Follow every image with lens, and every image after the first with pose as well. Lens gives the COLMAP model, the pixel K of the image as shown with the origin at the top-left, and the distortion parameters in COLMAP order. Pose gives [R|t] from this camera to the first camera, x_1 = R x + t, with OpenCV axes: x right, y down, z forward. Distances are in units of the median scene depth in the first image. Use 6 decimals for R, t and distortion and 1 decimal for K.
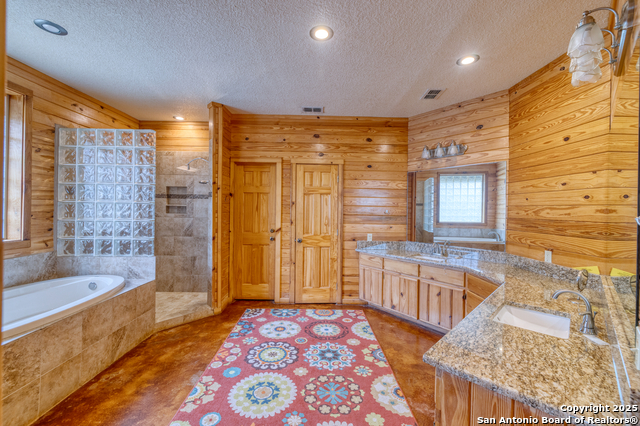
lens RADIAL K [[270.3, 0, 320.5], [0, 270.3, 209.9], [0, 0, 1]] dist [-0.000213, -0.000404]
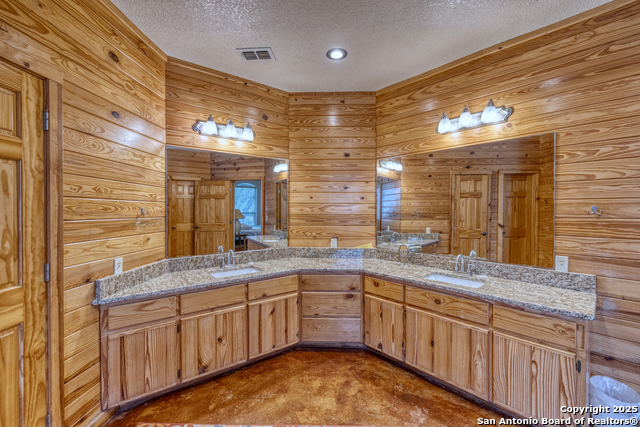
lens RADIAL K [[270.3, 0, 320.5], [0, 270.3, 210.4], [0, 0, 1]] dist [-0.000213, -0.000404]
pose [[0.038728, -0.017775, 0.999092, -0.307336], [0.000258, 0.999842, 0.017779, -0.004090], [-0.999250, -0.000431, 0.038726, 0.704590]]
